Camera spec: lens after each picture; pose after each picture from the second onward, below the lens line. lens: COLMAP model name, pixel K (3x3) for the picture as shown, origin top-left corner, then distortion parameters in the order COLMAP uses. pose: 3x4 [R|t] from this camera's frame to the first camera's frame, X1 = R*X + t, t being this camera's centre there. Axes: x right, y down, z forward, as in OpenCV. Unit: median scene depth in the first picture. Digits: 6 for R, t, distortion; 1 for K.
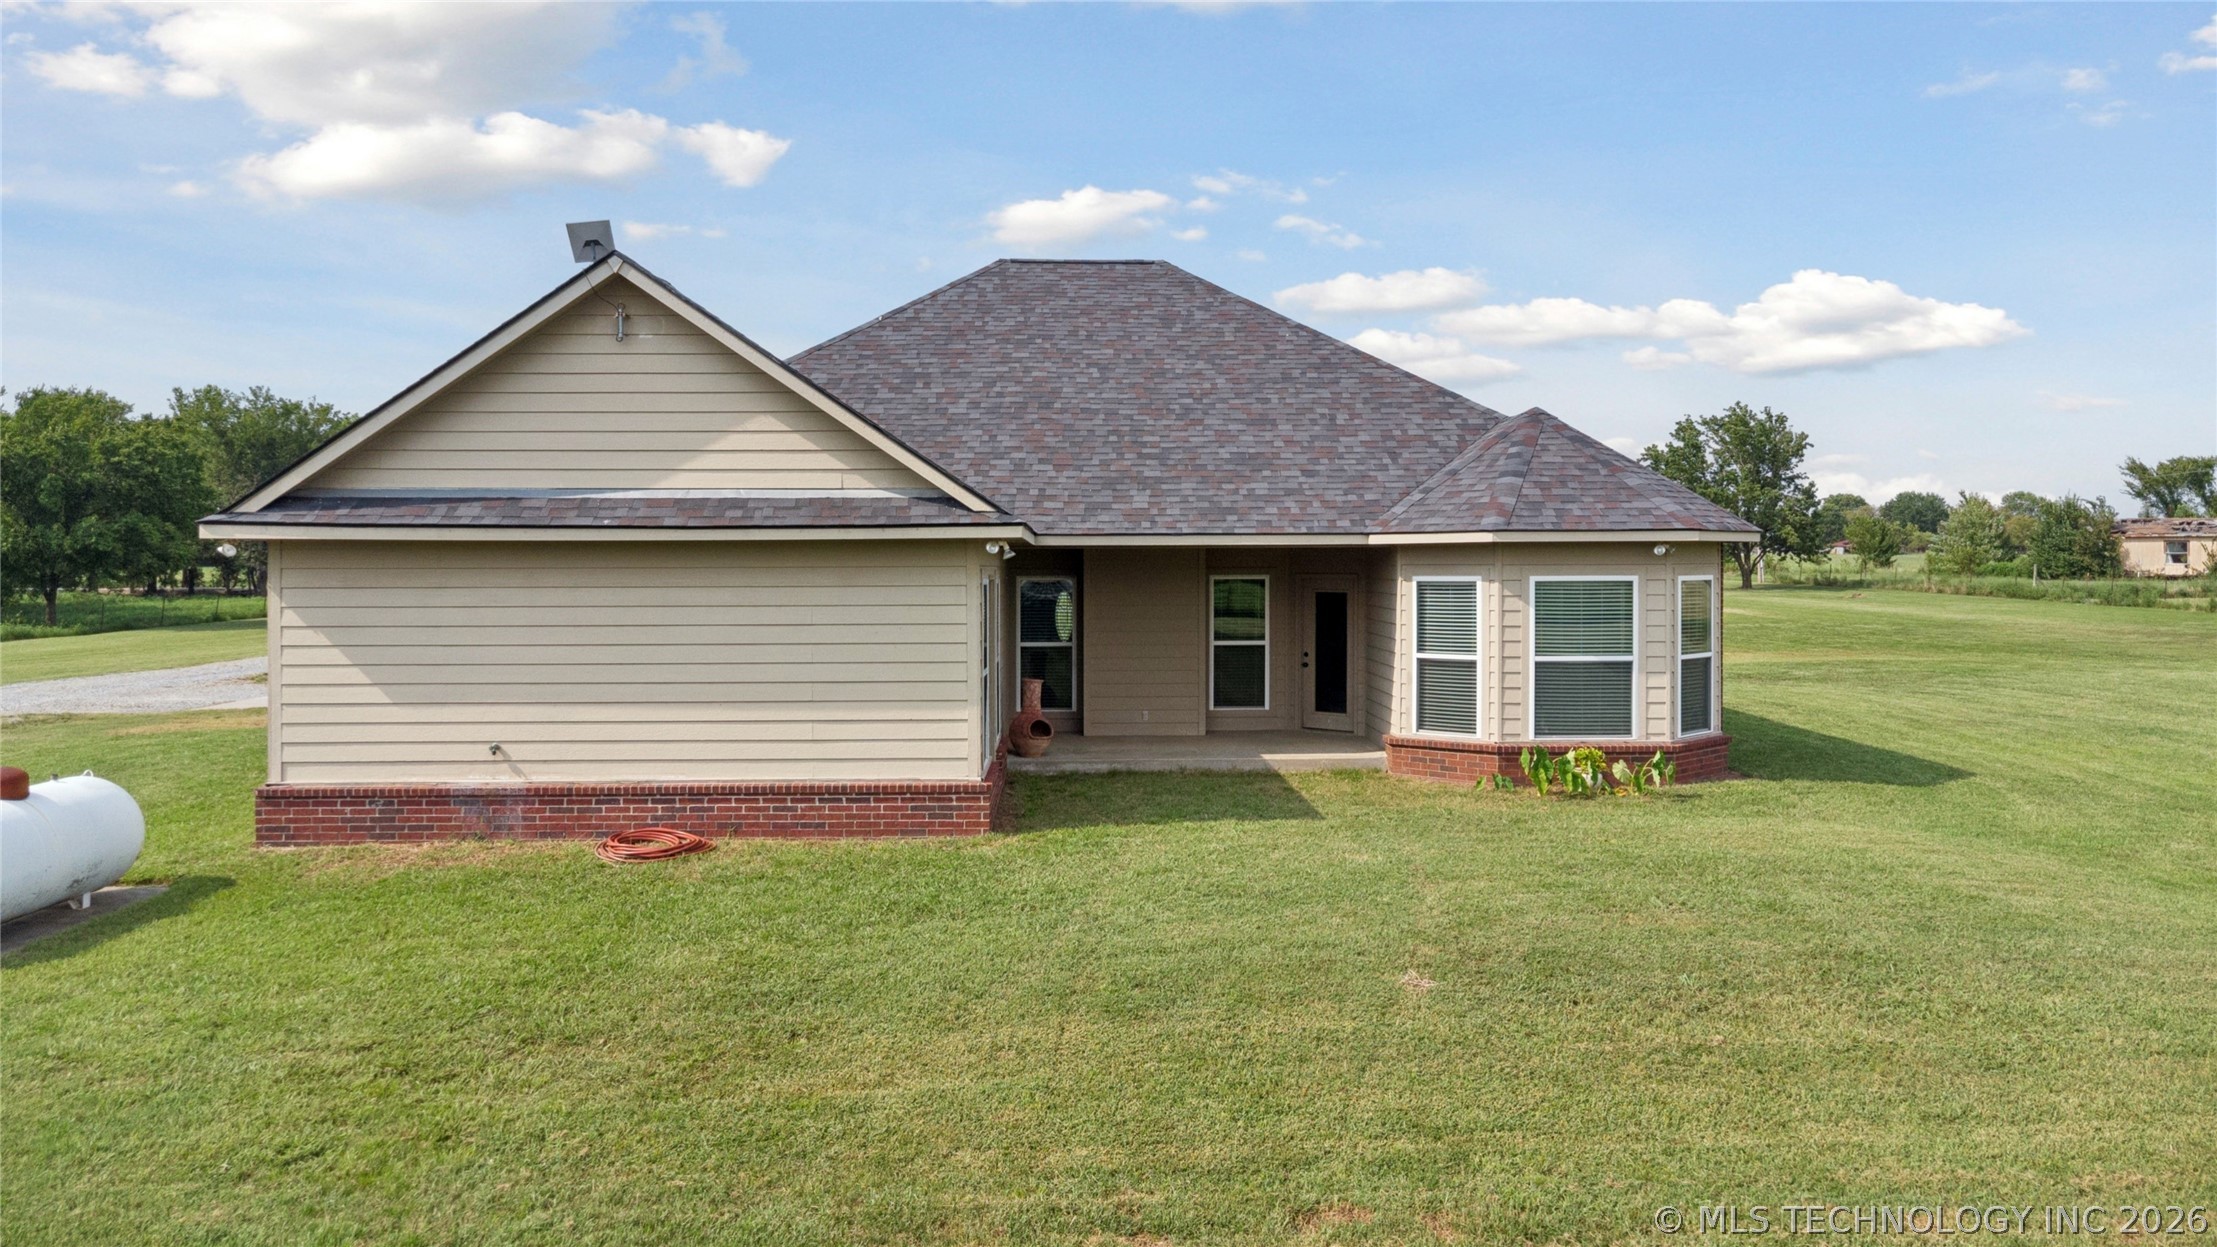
lens RADIAL K [[1651.3, 0, 1142.8], [0, 1651.3, 616.5], [0, 0, 1]] dist [0.014132, -0.005908]
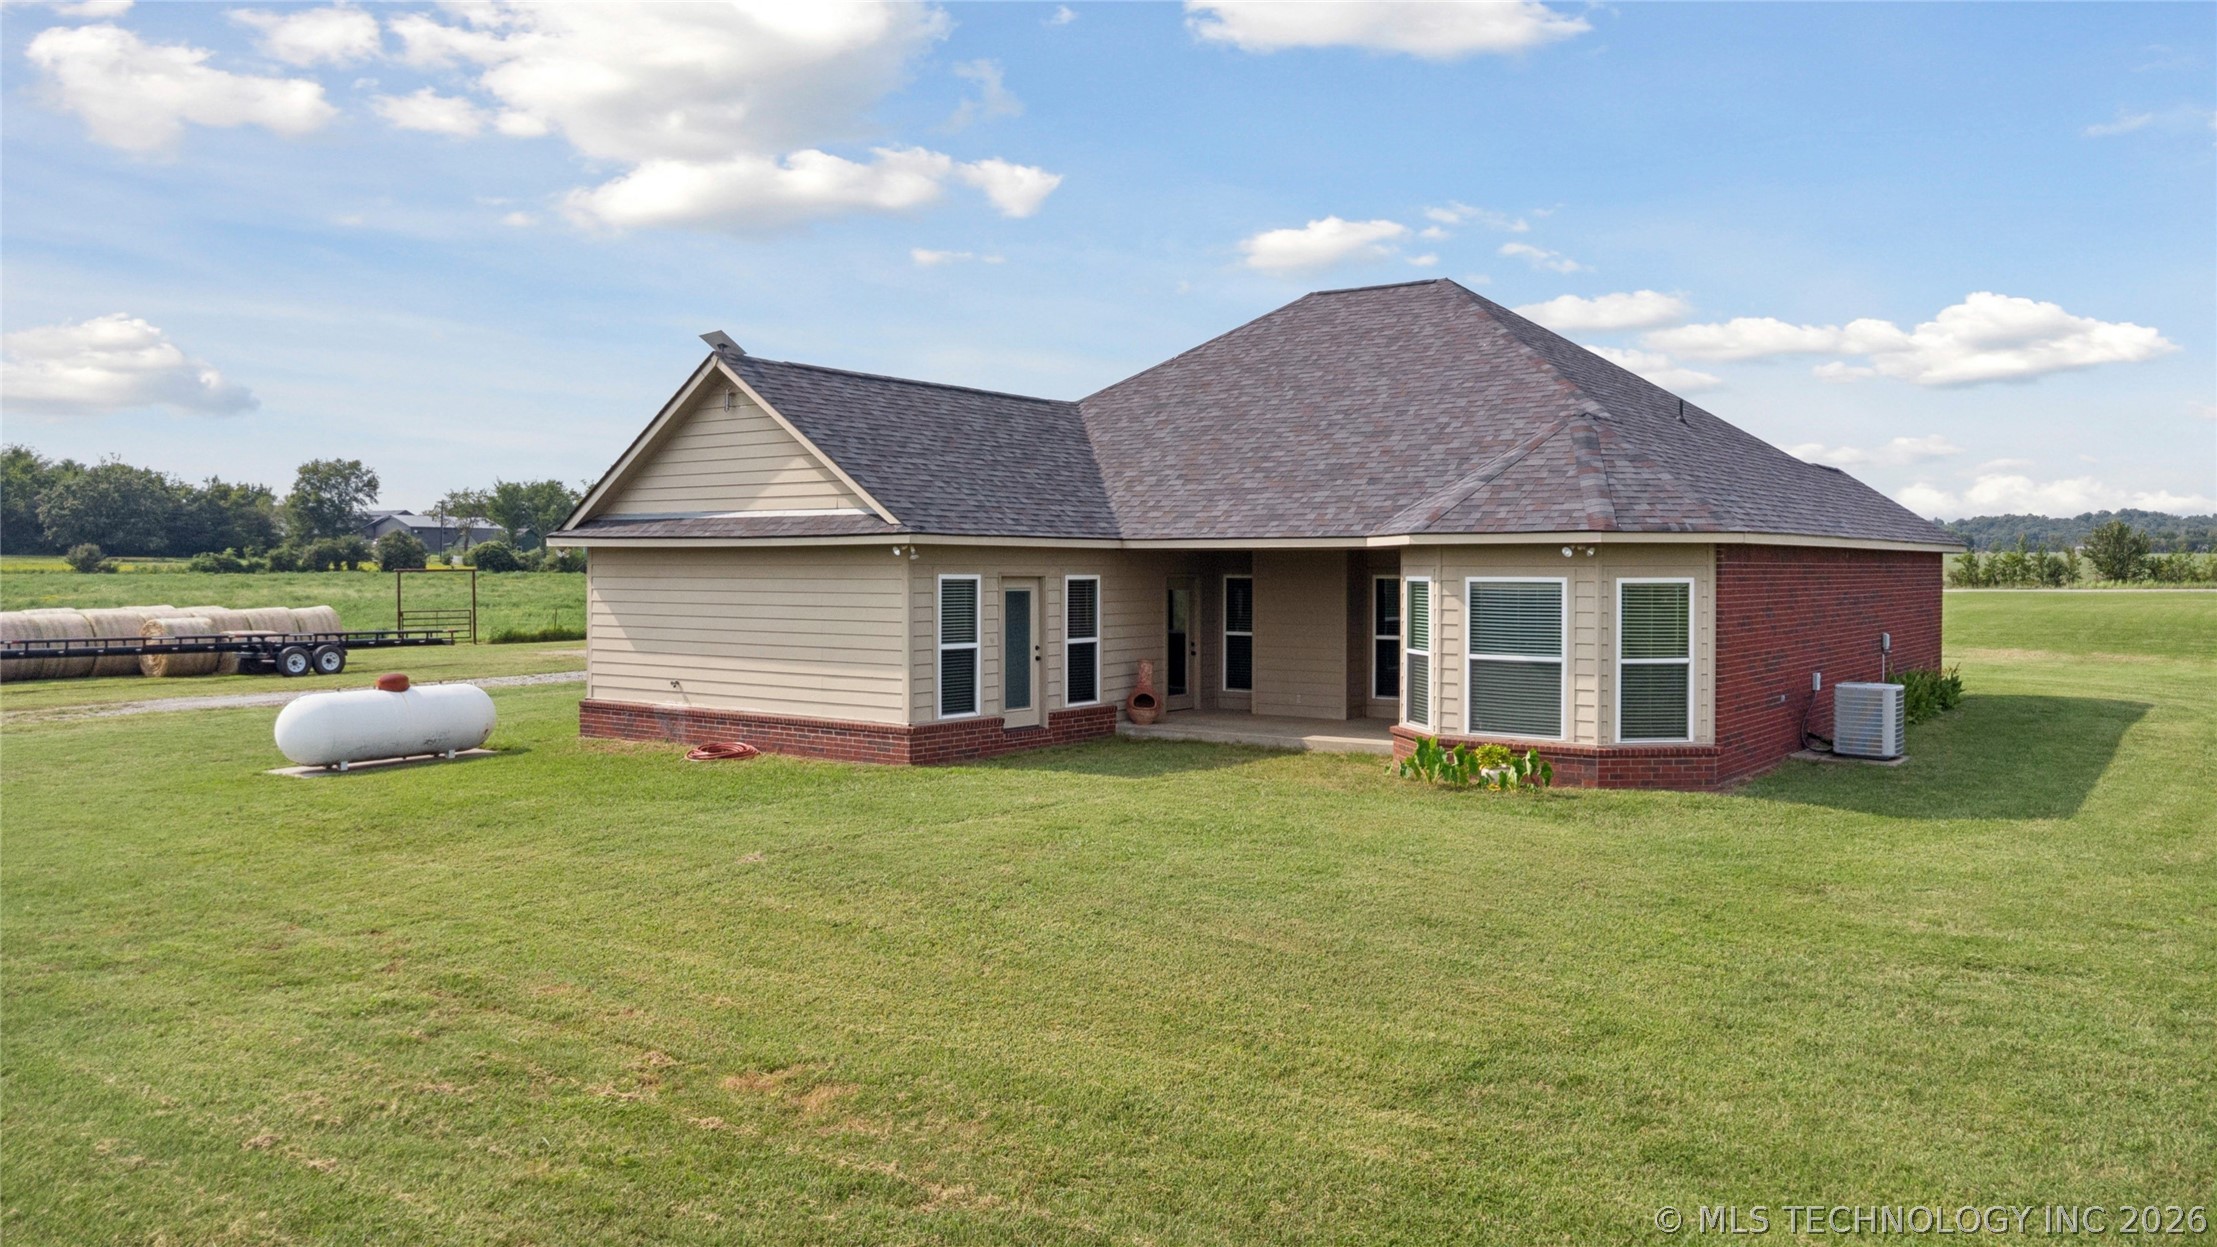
lens RADIAL K [[1651.3, 0, 1142.8], [0, 1651.3, 616.5], [0, 0, 1]] dist [0.014132, -0.005908]
pose [[0.787810, 0.023397, -0.615473, 0.728325], [-0.022601, 0.999703, 0.009074, -0.004403], [0.615503, 0.006762, 0.788106, 0.054785]]
